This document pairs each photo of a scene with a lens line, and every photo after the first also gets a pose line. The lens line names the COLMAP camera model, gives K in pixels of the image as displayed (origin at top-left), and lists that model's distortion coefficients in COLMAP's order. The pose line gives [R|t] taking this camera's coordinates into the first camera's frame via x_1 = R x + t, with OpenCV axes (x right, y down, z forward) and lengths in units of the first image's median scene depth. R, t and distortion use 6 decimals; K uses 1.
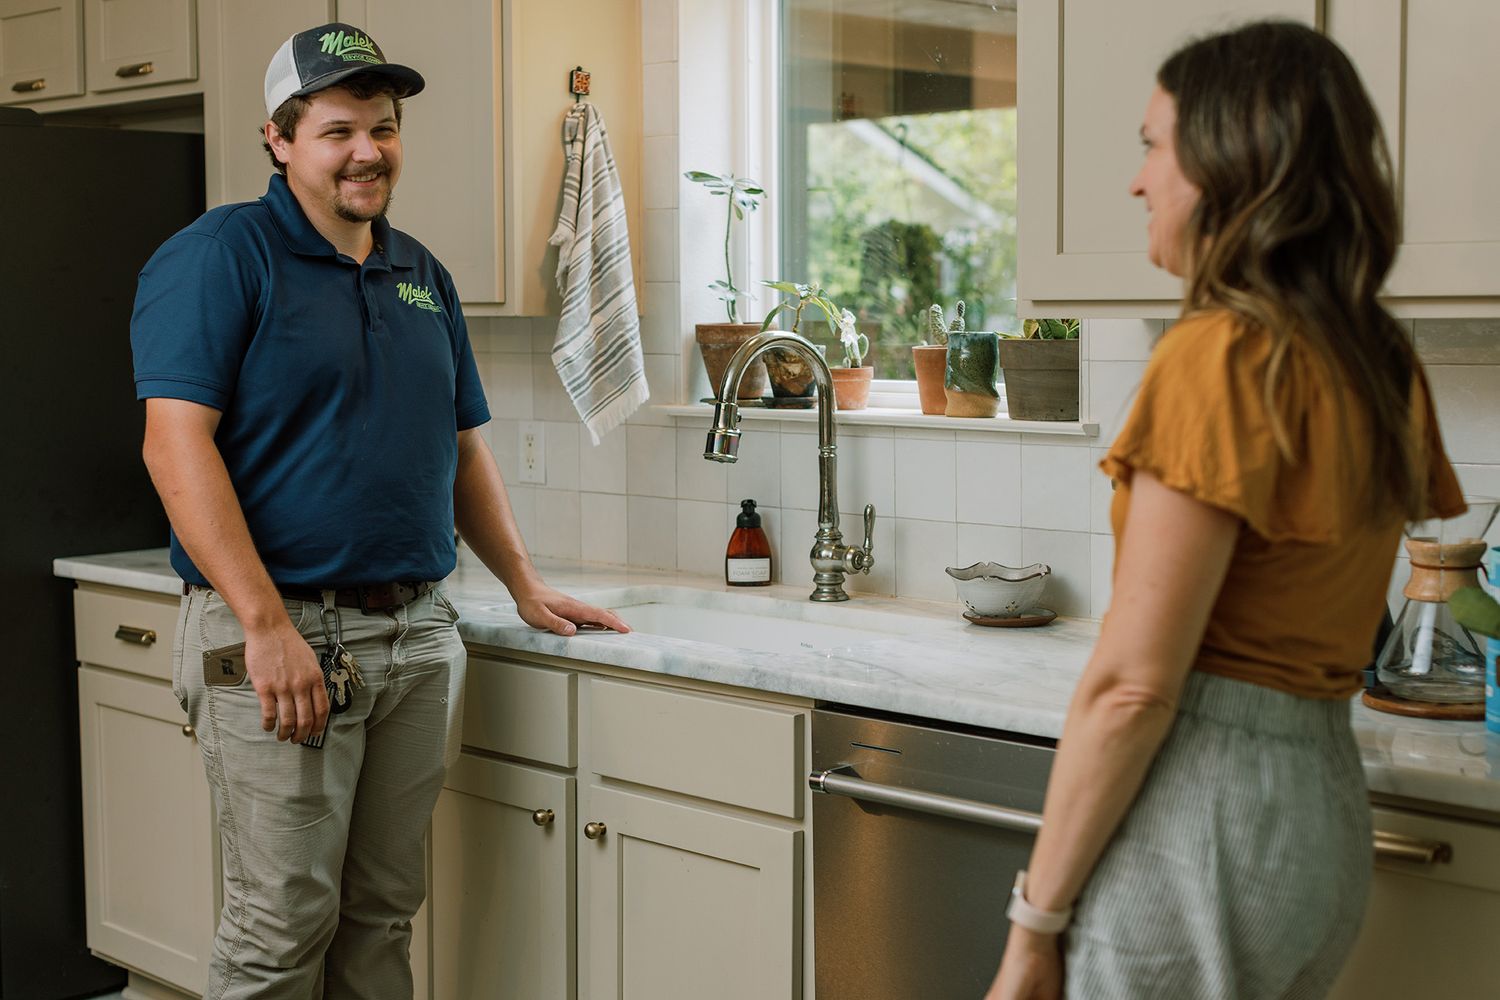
lens RADIAL K [[2199.0, 0, 749.6], [0, 2199.0, 500.0], [0, 0, 1]] dist [-0.038109, 0.000000]
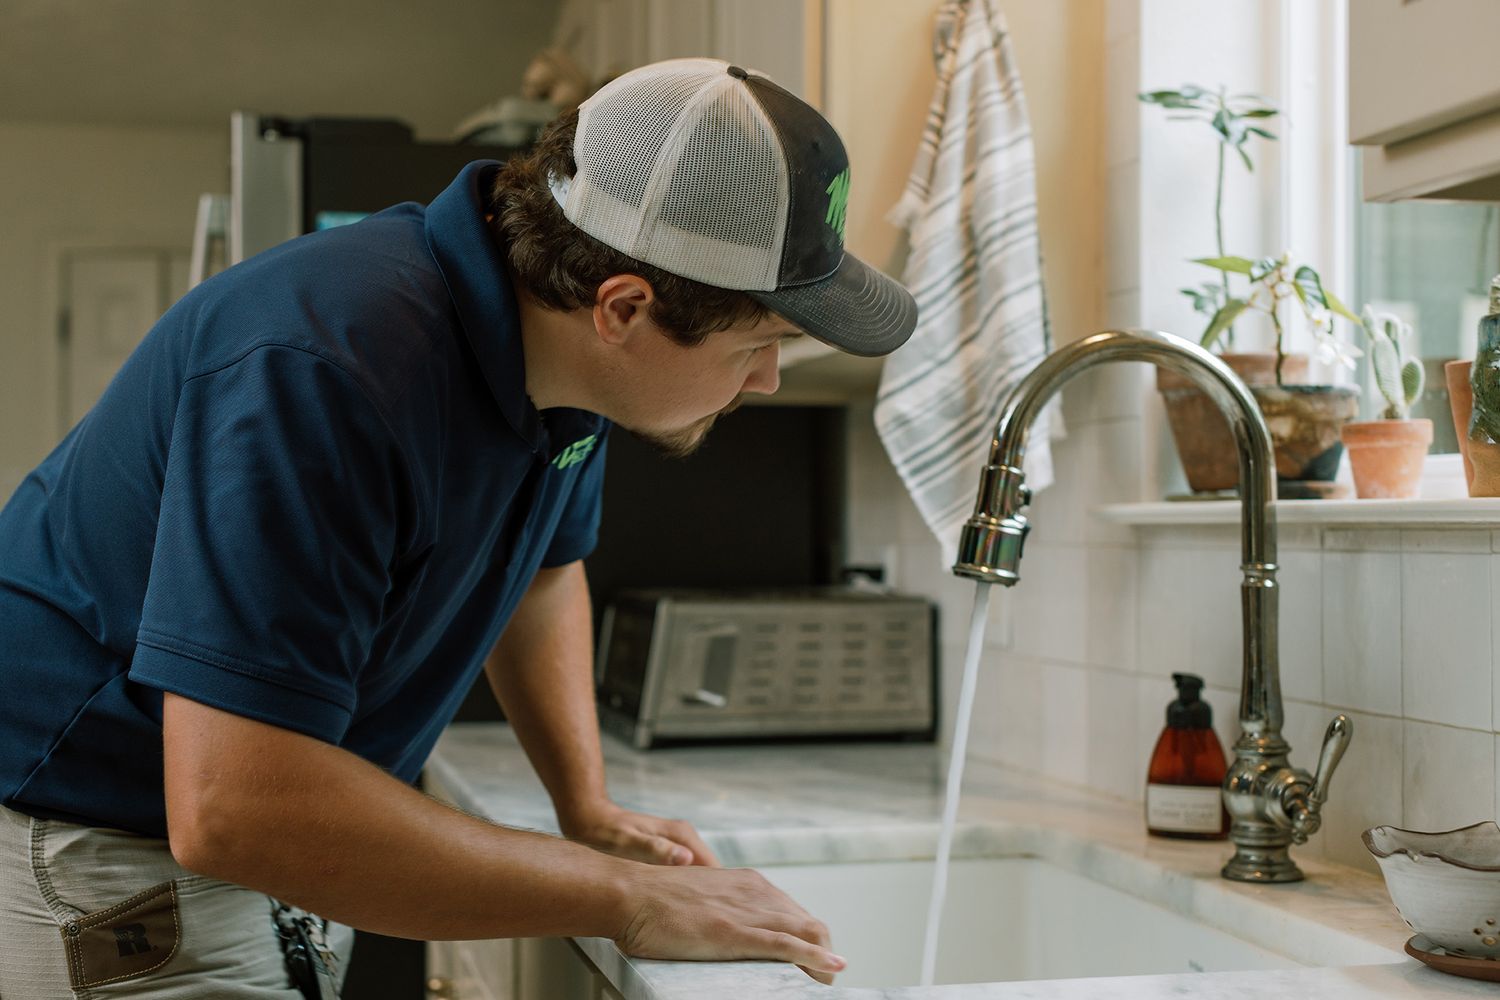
lens RADIAL K [[2199.0, 0, 750.5], [0, 2199.0, 499.7], [0, 0, 1]] dist [-0.038109, 0.000000]
pose [[0.848171, -0.001126, -0.529721, 0.188552], [-0.051003, 0.995178, -0.083779, 0.007562], [0.527261, 0.098076, 0.844024, 0.495916]]
